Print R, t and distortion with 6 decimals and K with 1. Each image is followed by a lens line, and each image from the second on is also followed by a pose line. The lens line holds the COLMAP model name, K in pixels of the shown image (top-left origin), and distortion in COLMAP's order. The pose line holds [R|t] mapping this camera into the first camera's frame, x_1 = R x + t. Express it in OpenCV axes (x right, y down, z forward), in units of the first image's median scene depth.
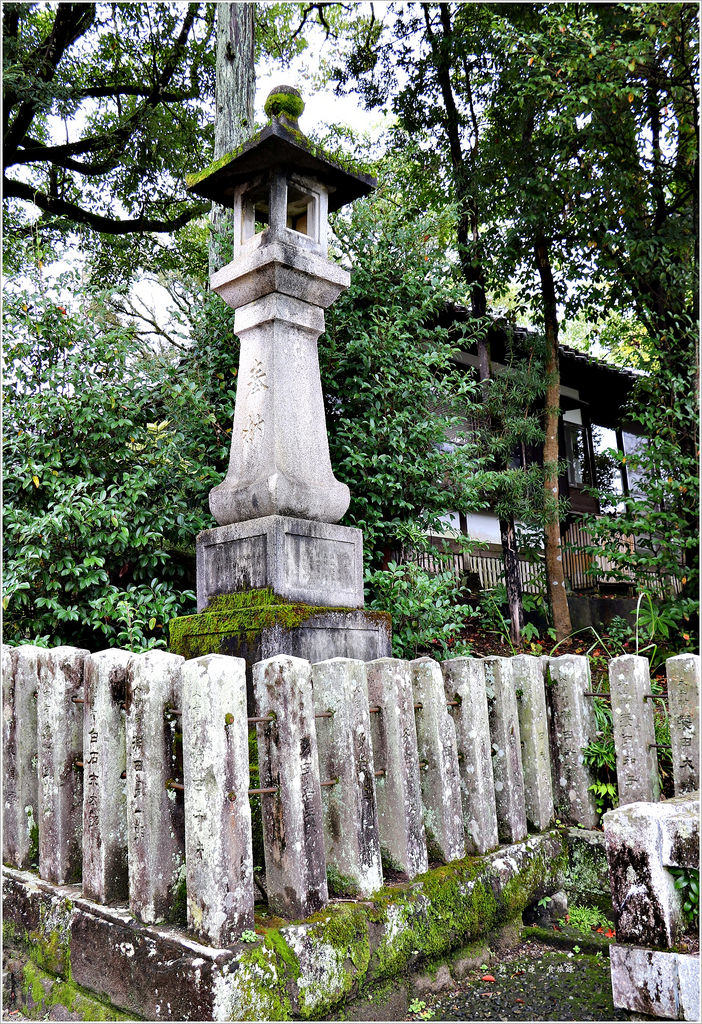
lens RADIAL K [[985.9, 0, 351.0], [0, 985.9, 512.0], [0, 0, 1]] dist [-0.099637, -0.000655]
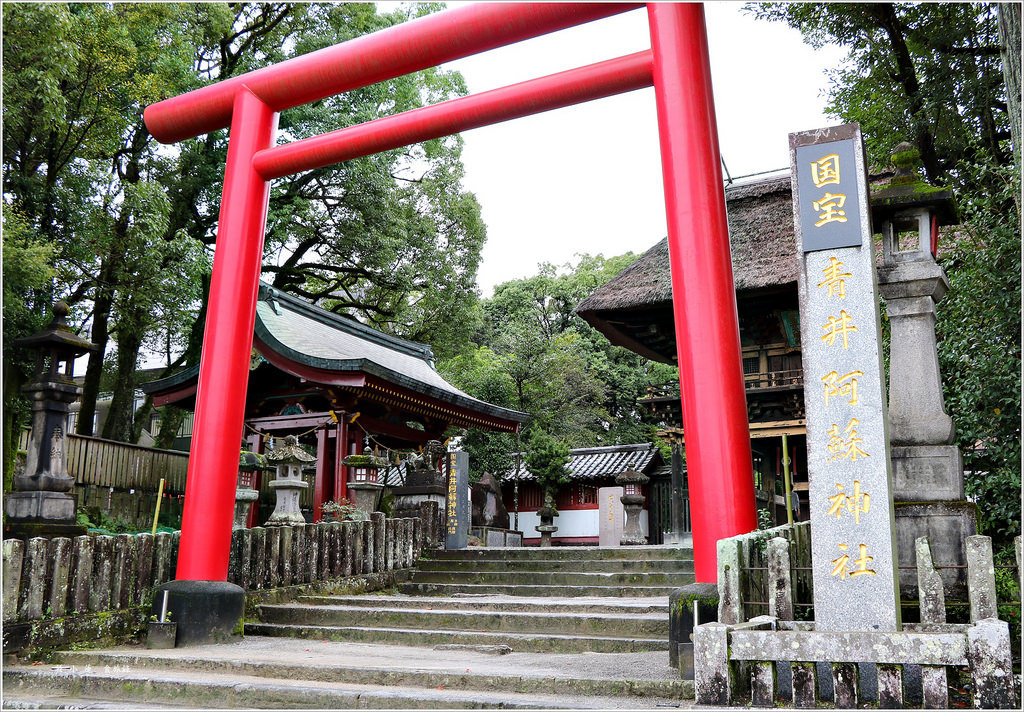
lens RADIAL K [[952.3, 0, 512.0], [0, 952.3, 356.0], [0, 0, 1]] dist [-0.137965, 0.178161]
pose [[0.310151, -0.160463, -0.937047, 1.210437], [0.150465, 0.981515, -0.118276, -0.053146], [0.938705, -0.104310, 0.328562, -0.066574]]
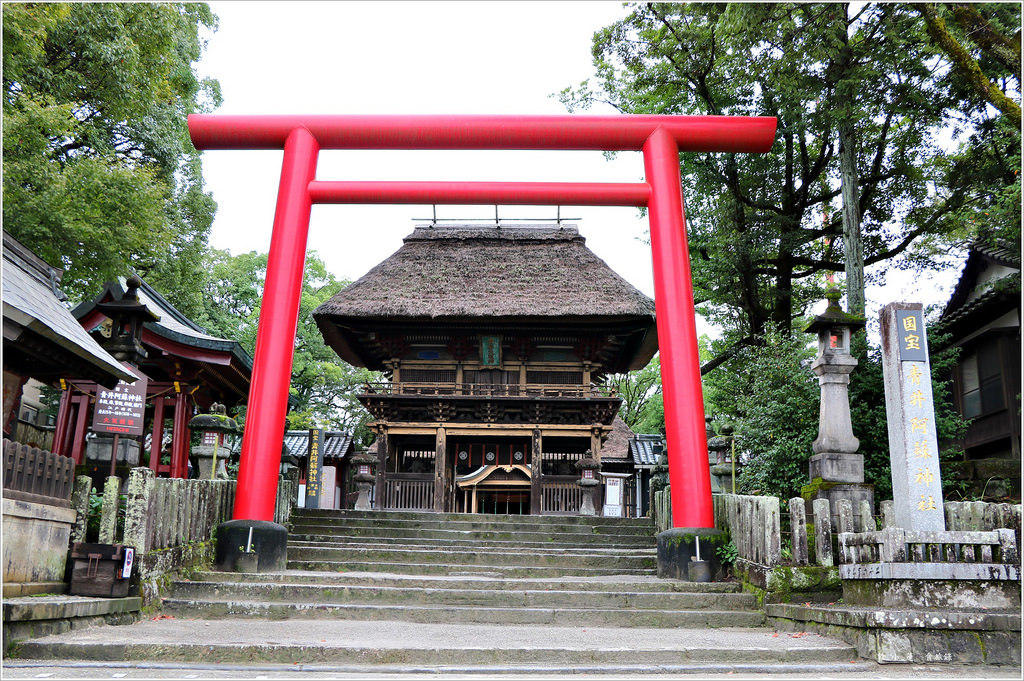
lens RADIAL K [[847.4, 0, 512.0], [0, 847.4, 340.5], [0, 0, 1]] dist [-0.114494, 0.141022]
pose [[0.686485, -0.113032, -0.718305, 1.146976], [0.070312, 0.993534, -0.089144, -0.177498], [0.723736, 0.010690, 0.689994, -1.468507]]
